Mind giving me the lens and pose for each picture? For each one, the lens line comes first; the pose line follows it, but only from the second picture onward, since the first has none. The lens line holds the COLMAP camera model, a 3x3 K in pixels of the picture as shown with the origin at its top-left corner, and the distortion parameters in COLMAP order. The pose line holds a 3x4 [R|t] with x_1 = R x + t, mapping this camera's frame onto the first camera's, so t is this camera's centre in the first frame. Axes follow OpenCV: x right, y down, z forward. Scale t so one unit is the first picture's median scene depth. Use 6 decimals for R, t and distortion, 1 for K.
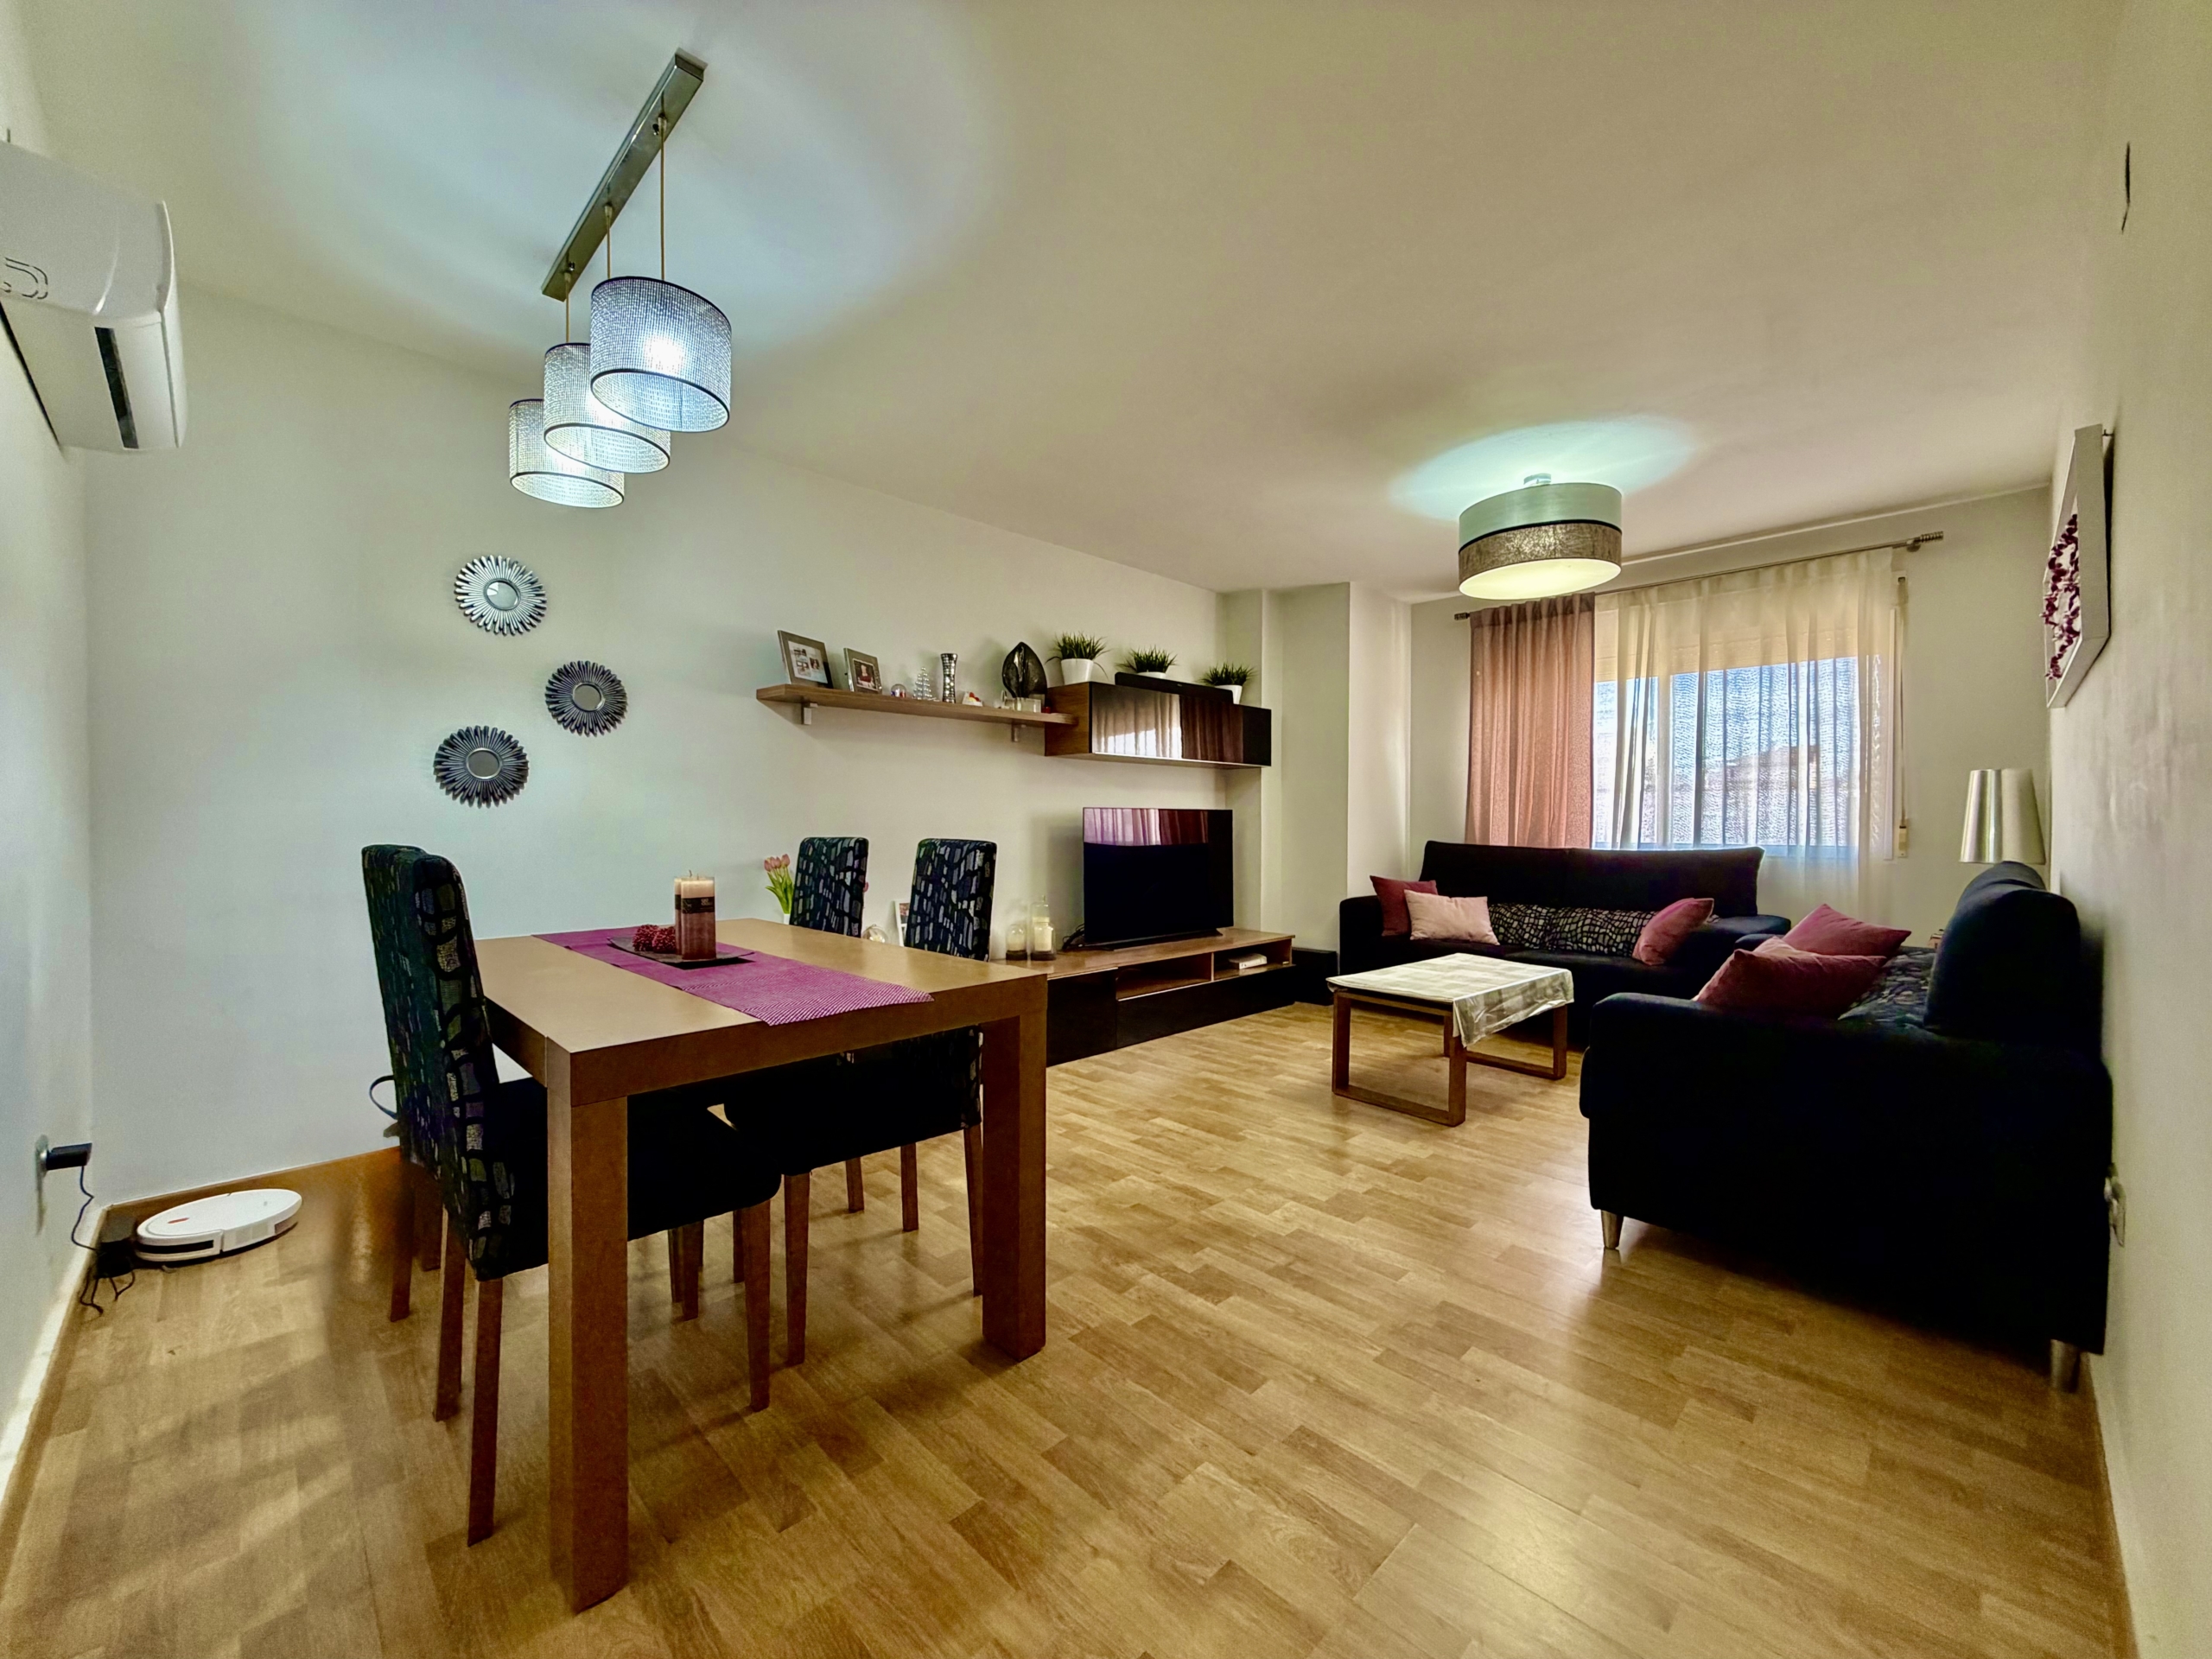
lens RADIAL K [[880.6, 0, 1106.0], [0, 880.6, 821.8], [0, 0, 1]] dist [-0.000951, 0.000295]
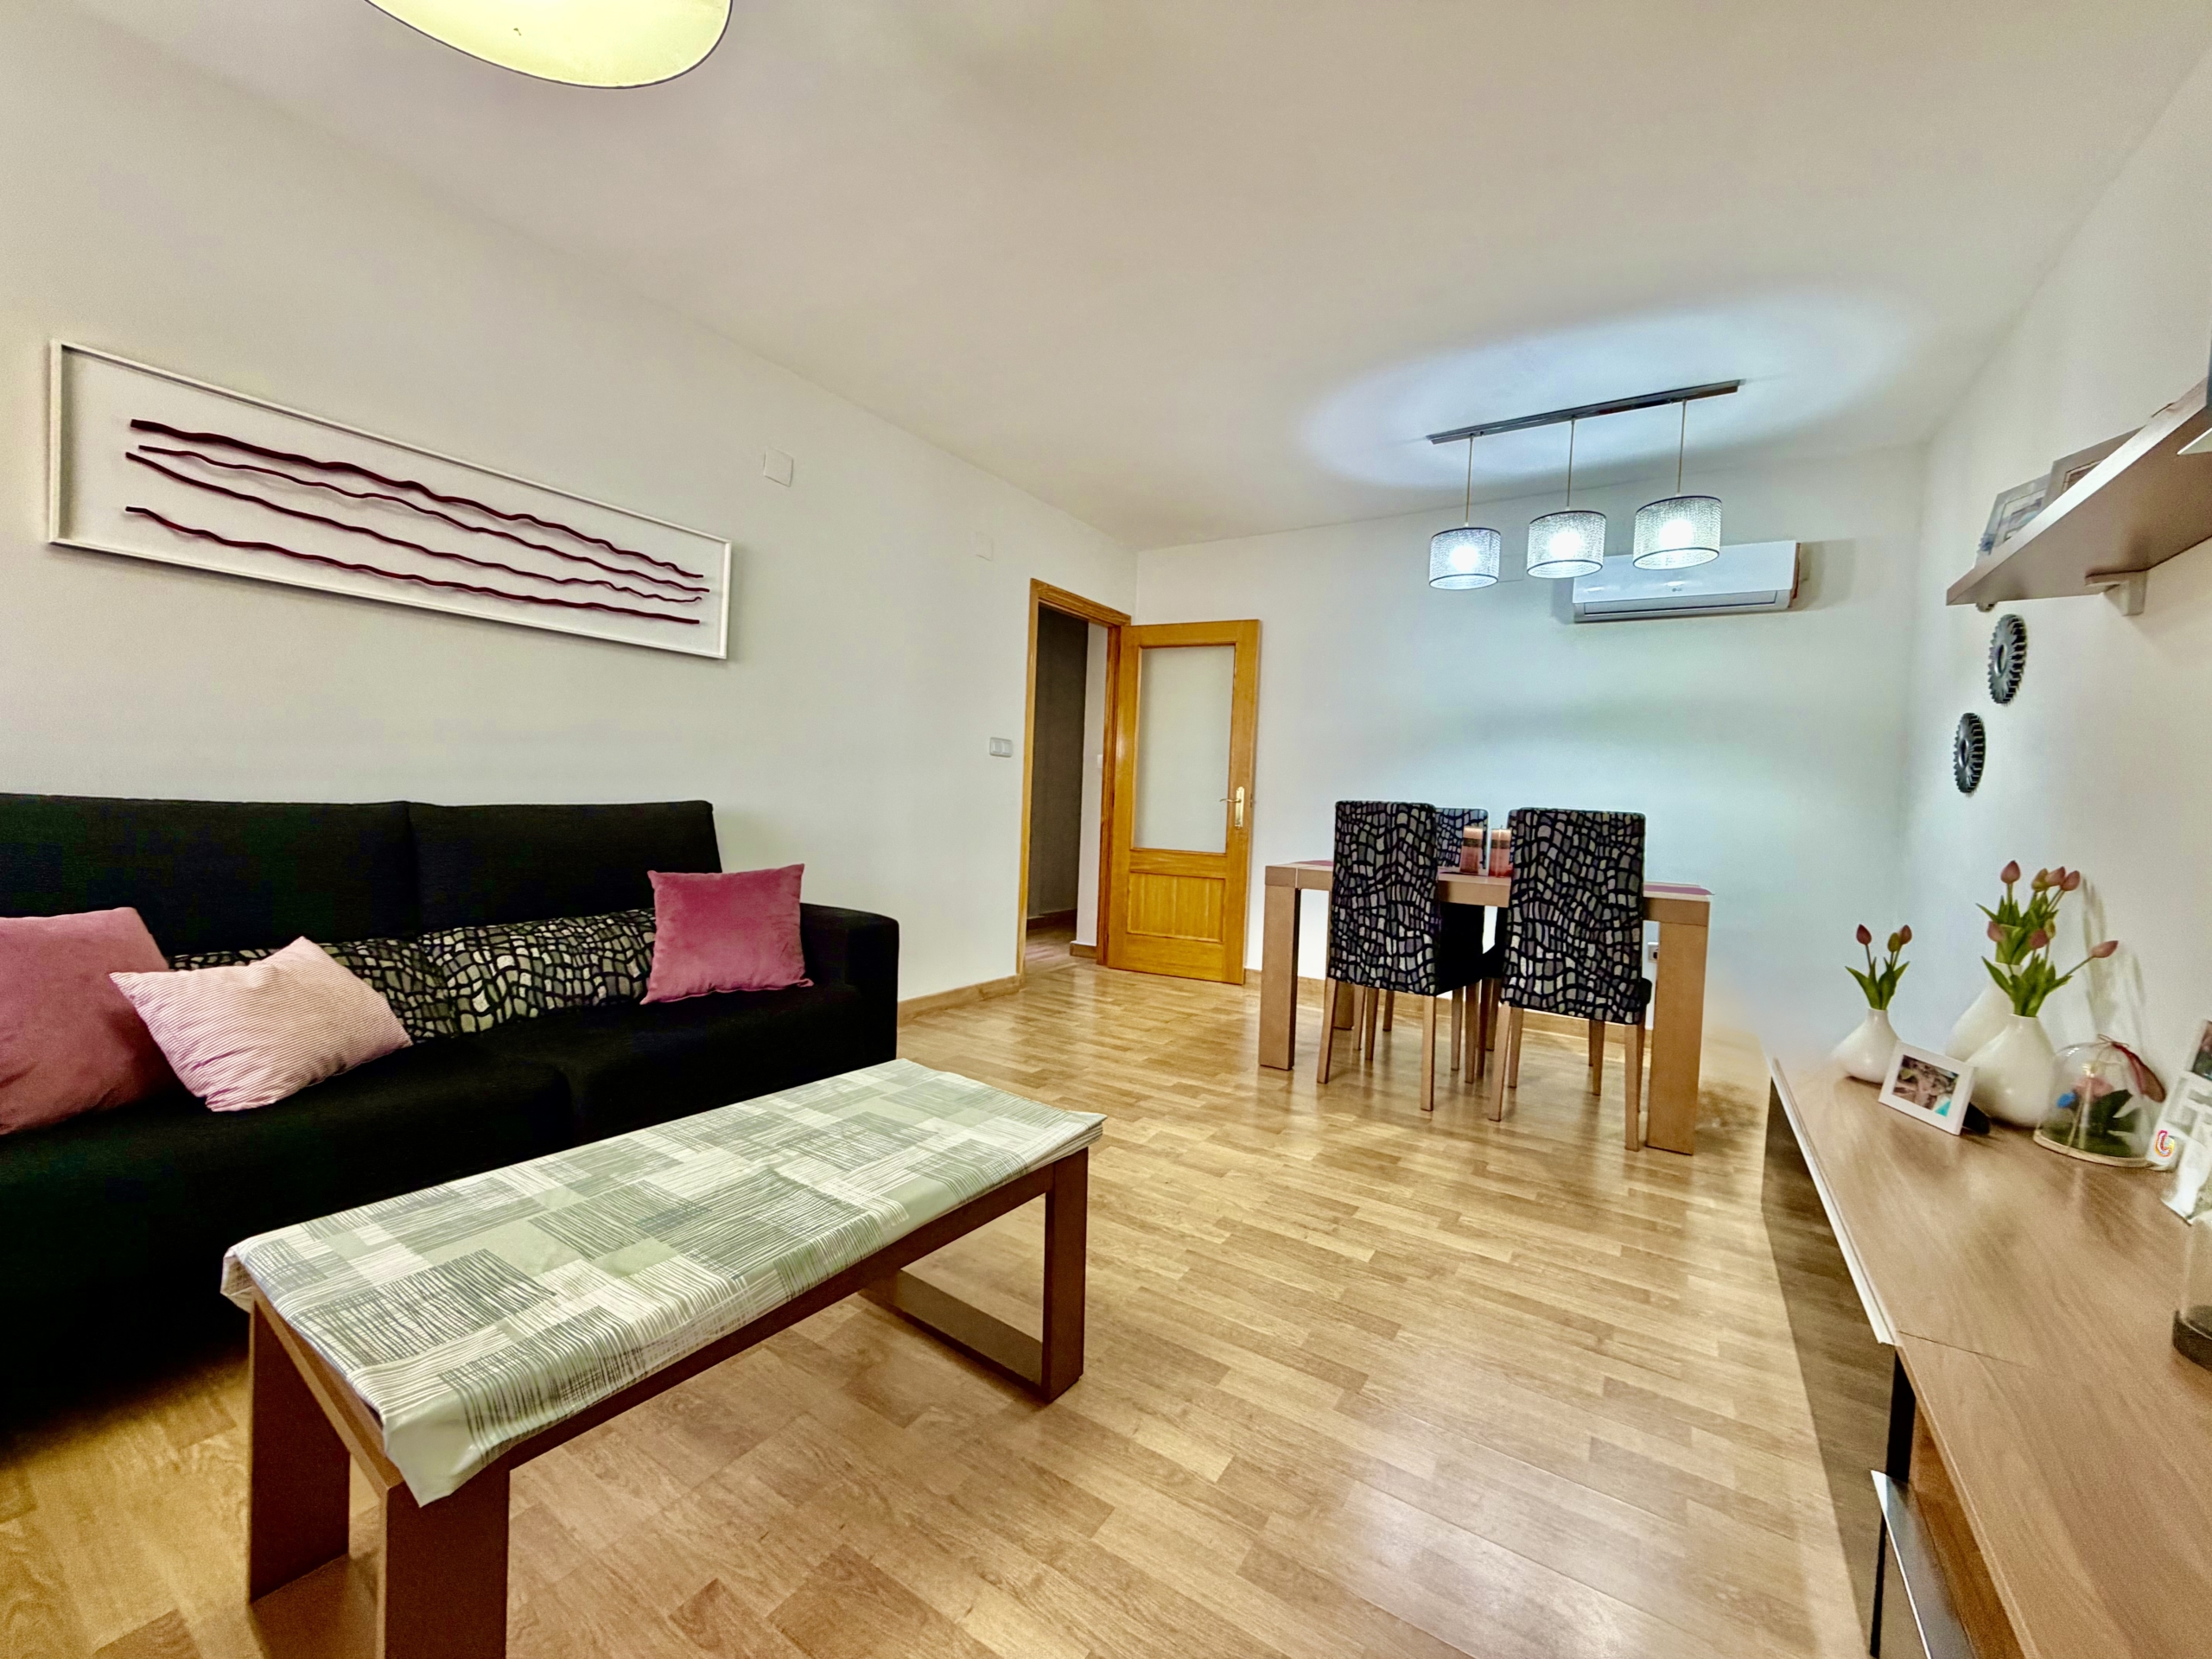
lens RADIAL K [[880.6, 0, 1104.0], [0, 880.6, 826.9], [0, 0, 1]] dist [-0.000951, 0.000295]
pose [[-0.975782, -0.035443, -0.215854, 0.540870], [-0.044162, 0.998386, 0.035703, 0.029431], [0.214240, 0.044371, -0.975773, 2.186983]]
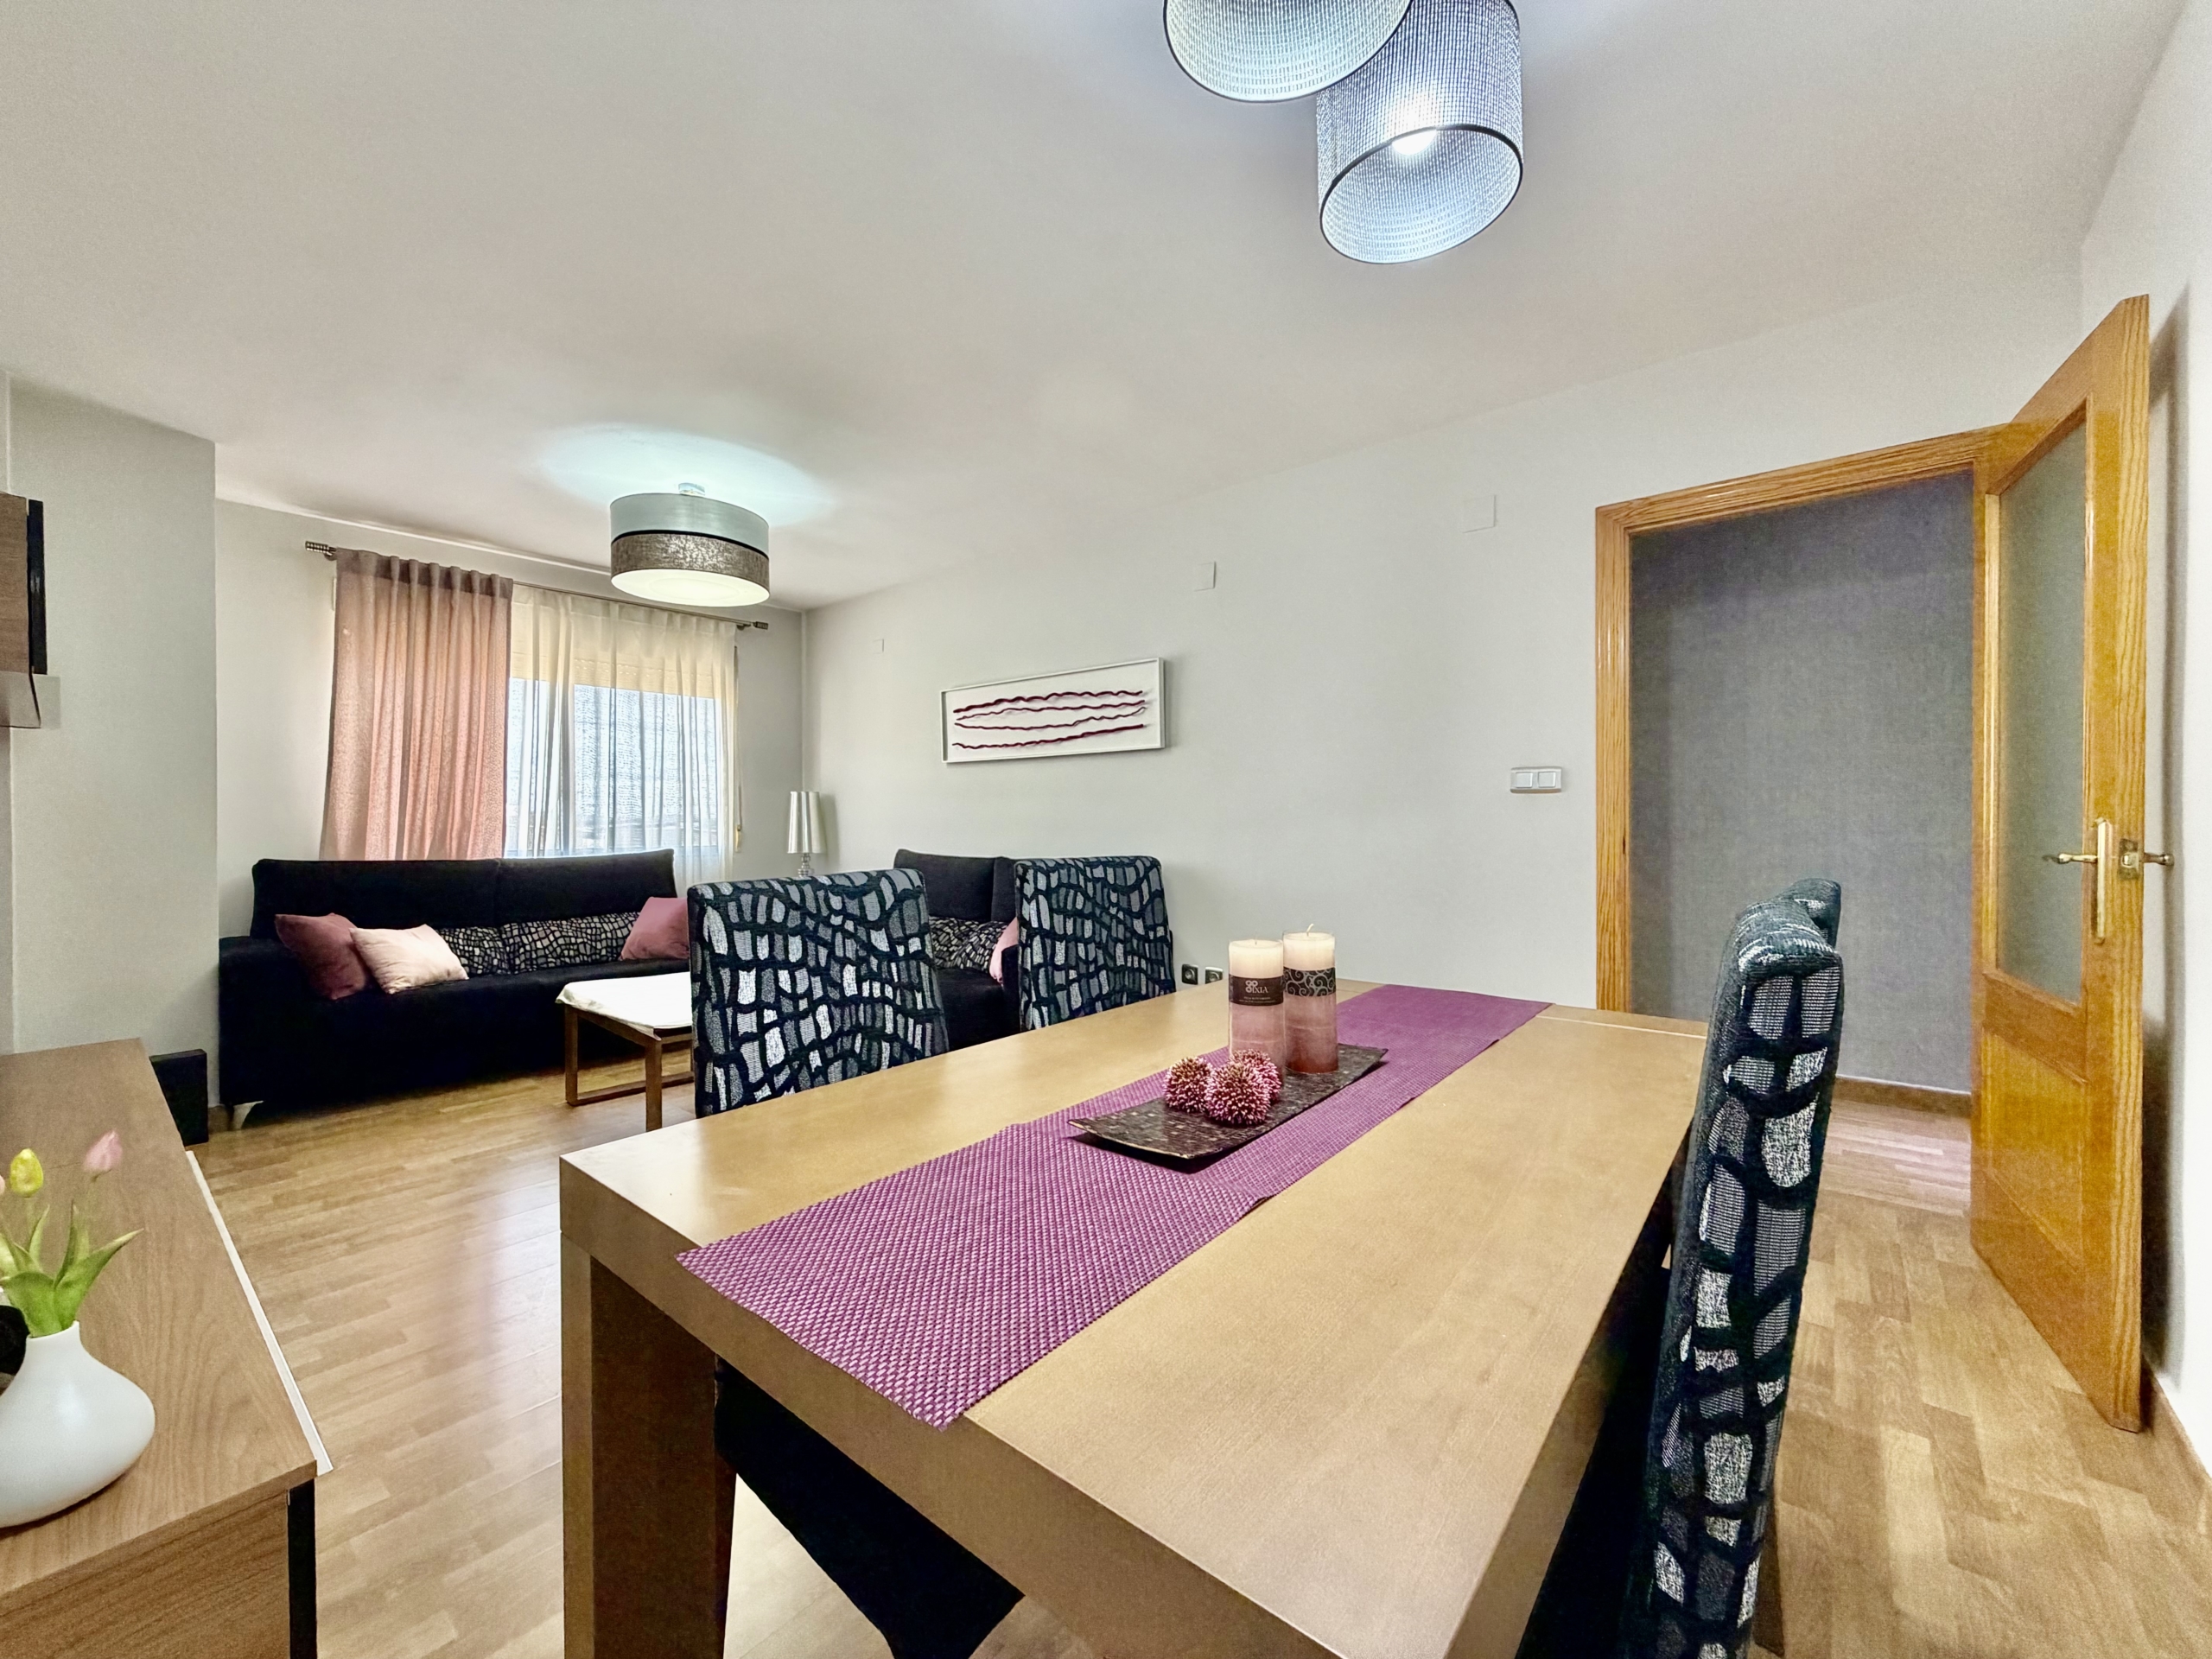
lens RADIAL K [[880.6, 0, 1091.7], [0, 880.6, 824.5], [0, 0, 1]] dist [-0.000951, 0.000295]
pose [[-0.085582, -0.004219, 0.996322, -0.894339], [0.006142, 0.999970, 0.004762, -0.011063], [-0.996312, 0.006527, -0.085554, 1.027238]]
